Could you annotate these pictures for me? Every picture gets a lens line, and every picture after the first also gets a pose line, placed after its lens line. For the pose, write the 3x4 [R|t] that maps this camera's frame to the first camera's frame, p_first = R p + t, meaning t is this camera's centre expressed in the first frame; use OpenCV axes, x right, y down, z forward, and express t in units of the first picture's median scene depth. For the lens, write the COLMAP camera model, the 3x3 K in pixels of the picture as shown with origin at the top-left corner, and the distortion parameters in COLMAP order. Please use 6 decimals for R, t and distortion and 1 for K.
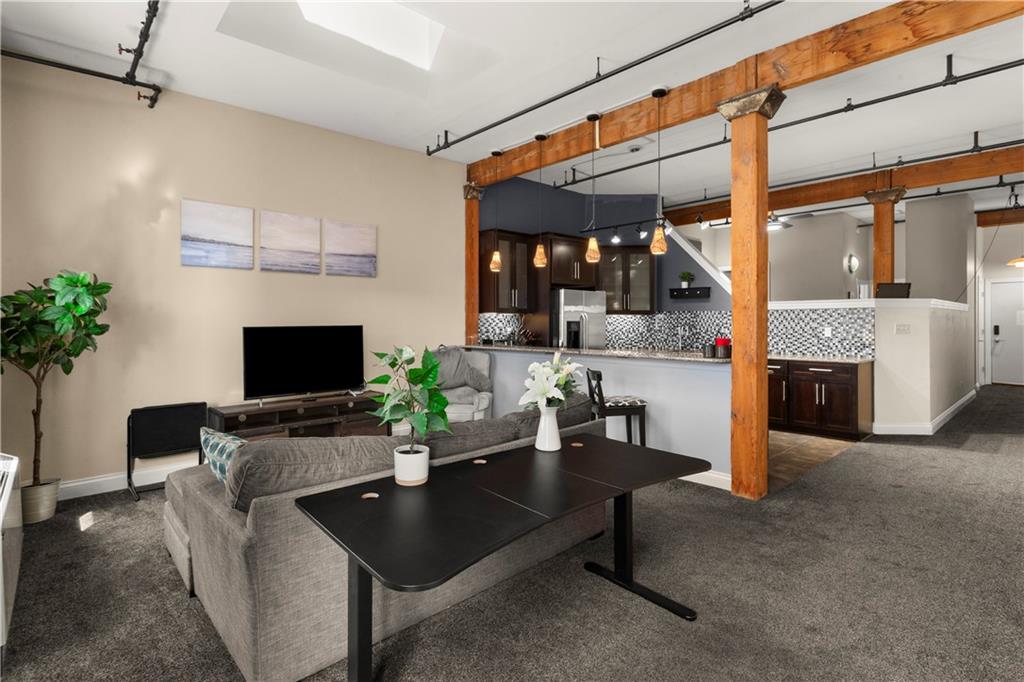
lens RADIAL K [[496.1, 0, 508.0], [0, 496.1, 316.3], [0, 0, 1]] dist [-0.002182, 0.000464]
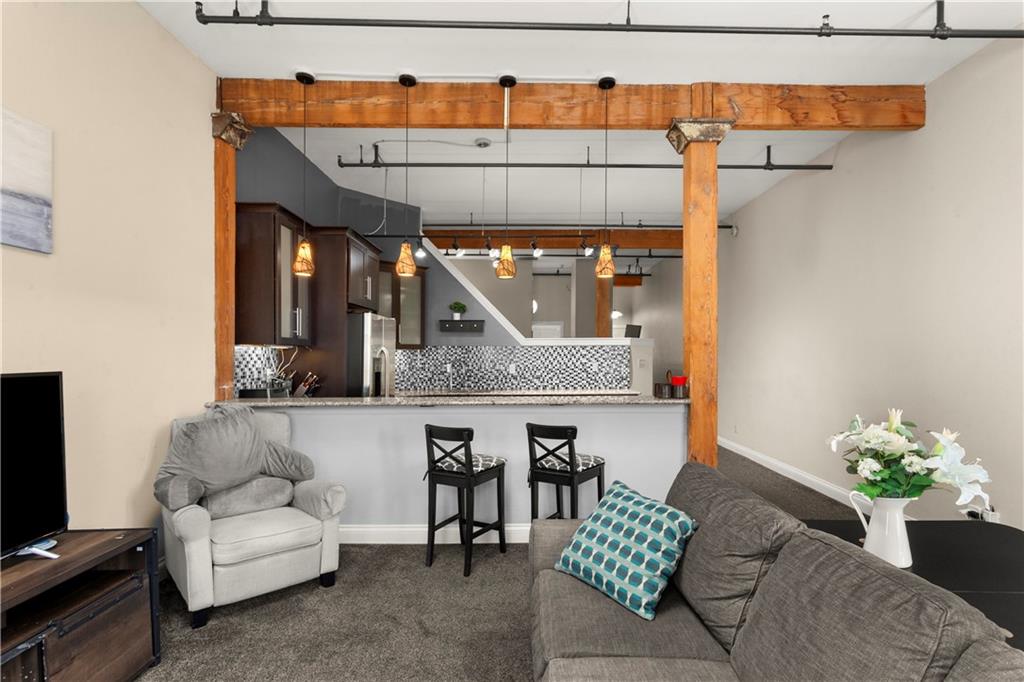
lens RADIAL K [[501.5, 0, 526.4], [0, 501.5, 355.4], [0, 0, 1]] dist [0.001097, 0.000572]
pose [[0.656575, -0.000176, 0.754260, -0.331330], [-0.006016, 0.999967, 0.005471, 0.000929], [-0.754236, -0.008130, 0.656553, 0.435850]]
